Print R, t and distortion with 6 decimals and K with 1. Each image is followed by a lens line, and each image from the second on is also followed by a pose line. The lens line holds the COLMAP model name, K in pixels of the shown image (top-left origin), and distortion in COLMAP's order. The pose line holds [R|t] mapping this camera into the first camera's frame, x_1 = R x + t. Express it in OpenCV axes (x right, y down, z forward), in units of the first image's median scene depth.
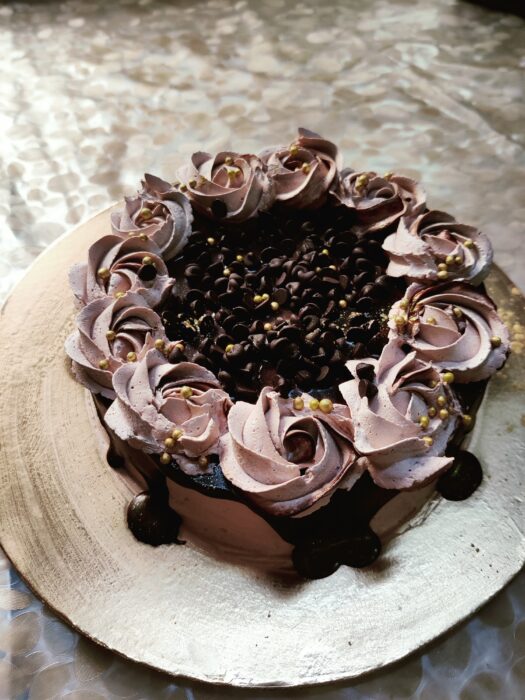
lens RADIAL K [[635.4, 0, 263.4], [0, 635.4, 347.4], [0, 0, 1]] dist [-0.014842, -0.036281]
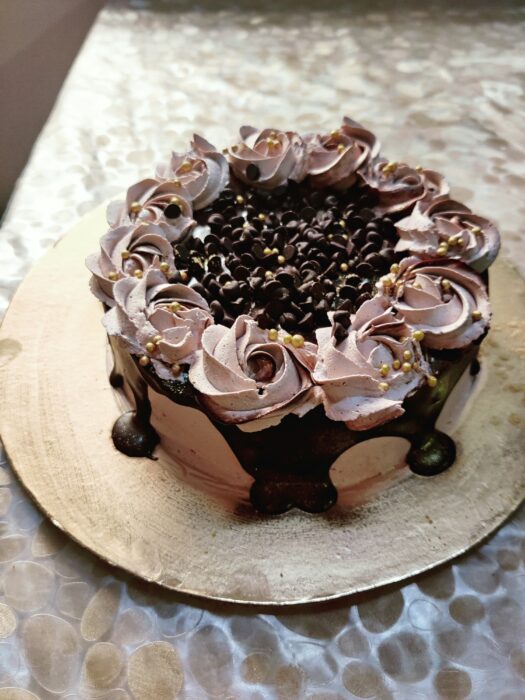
lens RADIAL K [[635.4, 0, 262.3], [0, 635.4, 351.6], [0, 0, 1]] dist [-0.014842, -0.036281]
pose [[0.975176, 0.172390, -0.138972, 0.157904], [-0.181484, 0.981822, -0.055571, 0.147958], [0.126866, 0.079413, 0.988736, -0.051645]]
